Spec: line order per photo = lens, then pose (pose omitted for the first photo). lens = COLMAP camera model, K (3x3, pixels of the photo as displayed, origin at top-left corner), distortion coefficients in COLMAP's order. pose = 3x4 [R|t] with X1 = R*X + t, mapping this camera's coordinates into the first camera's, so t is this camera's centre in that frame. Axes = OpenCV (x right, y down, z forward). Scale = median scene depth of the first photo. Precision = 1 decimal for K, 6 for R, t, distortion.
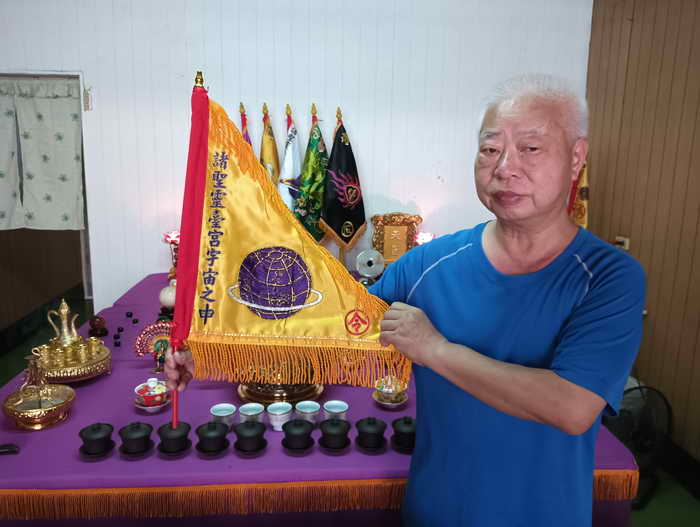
lens RADIAL K [[528.6, 0, 352.9], [0, 528.6, 273.9], [0, 0, 1]] dist [0.084267, -0.143197]
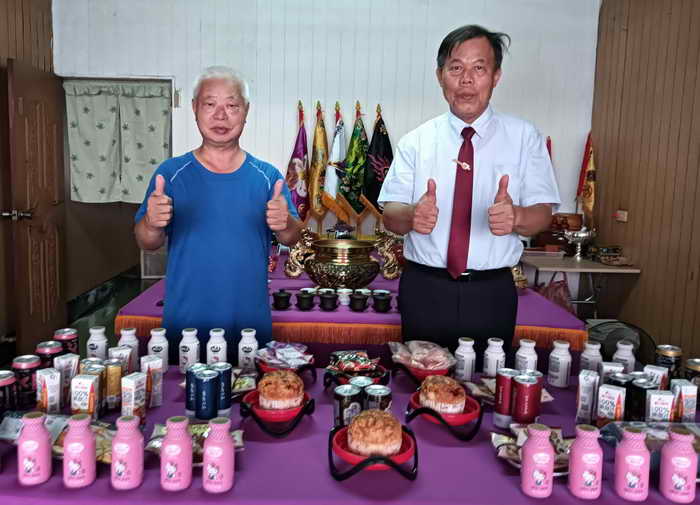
lens RADIAL K [[591.9, 0, 318.3], [0, 591.9, 253.1], [0, 0, 1]] dist [0.114165, -0.217485]
pose [[0.995020, 0.020141, -0.097616, -0.024087], [-0.027365, 0.996938, -0.073247, 0.131273], [0.095841, 0.075553, 0.992525, -0.341699]]
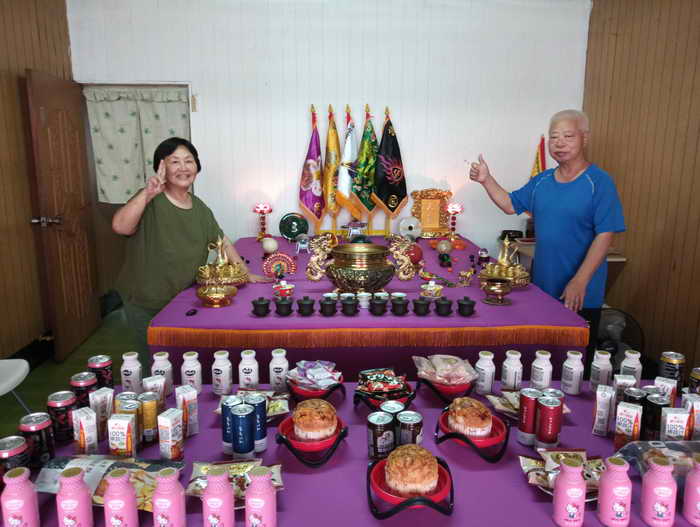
lens RADIAL K [[528.6, 0, 352.9], [0, 528.6, 273.9], [0, 0, 1]] dist [0.084267, -0.143197]
pose [[0.998752, 0.000025, -0.049944, -0.044567], [0.000305, 0.999978, 0.006608, 0.085668], [0.049943, -0.006615, 0.998730, -0.300163]]
